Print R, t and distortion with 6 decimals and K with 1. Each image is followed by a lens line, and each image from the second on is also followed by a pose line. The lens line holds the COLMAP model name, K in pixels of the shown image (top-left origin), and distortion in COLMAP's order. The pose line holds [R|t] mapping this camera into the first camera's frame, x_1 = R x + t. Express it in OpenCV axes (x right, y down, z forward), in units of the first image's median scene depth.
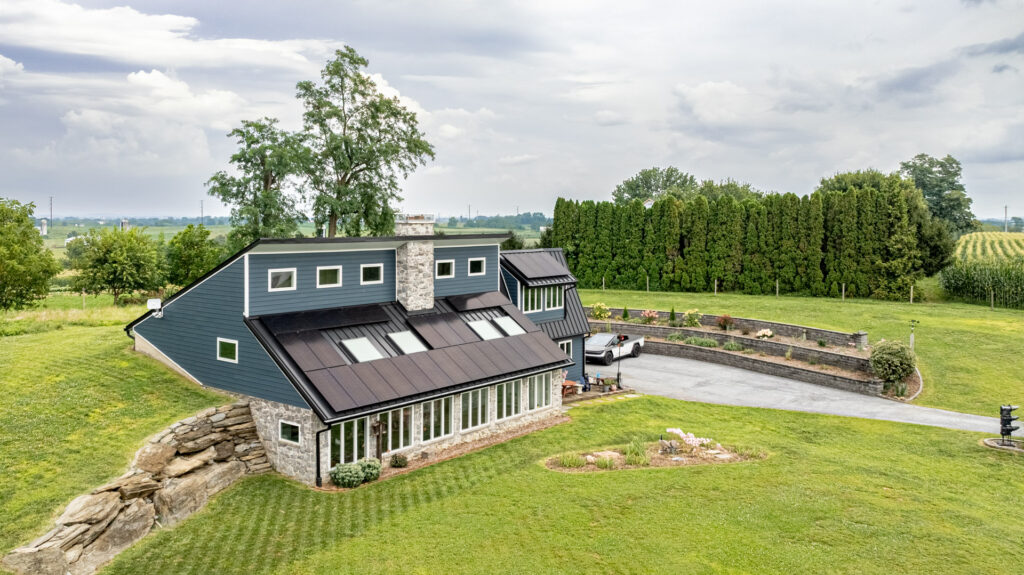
lens RADIAL K [[867.8, 0, 481.6], [0, 867.8, 262.2], [0, 0, 1]] dist [0.033231, -0.000392]
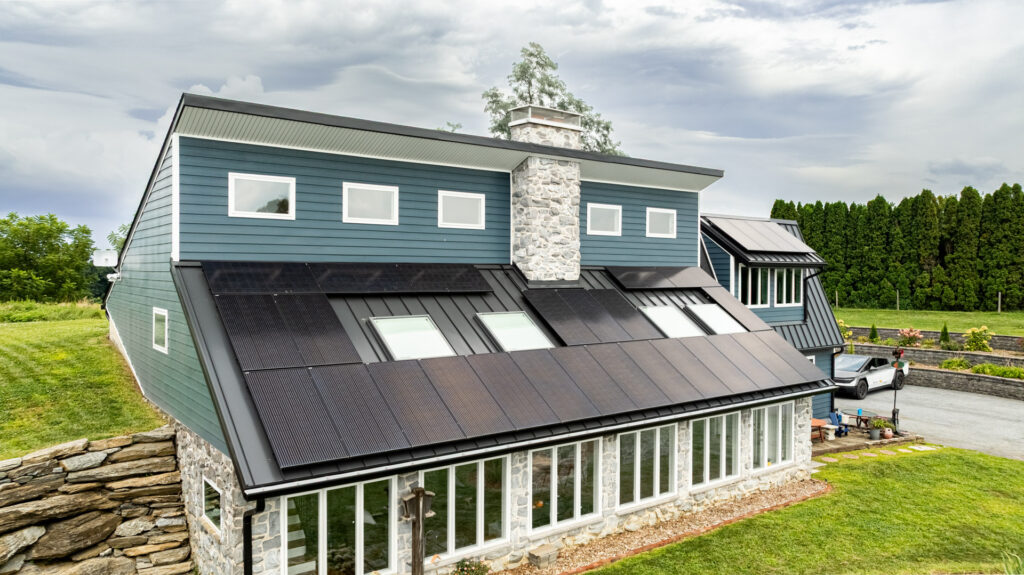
lens RADIAL K [[726.7, 0, 509.5], [0, 726.7, 296.3], [0, 0, 1]] dist [-0.022895, 0.024495]
pose [[0.970755, 0.006087, -0.239996, 0.014285], [-0.011166, 0.999741, -0.019809, 0.071298], [0.239814, 0.021910, 0.970572, 0.512205]]
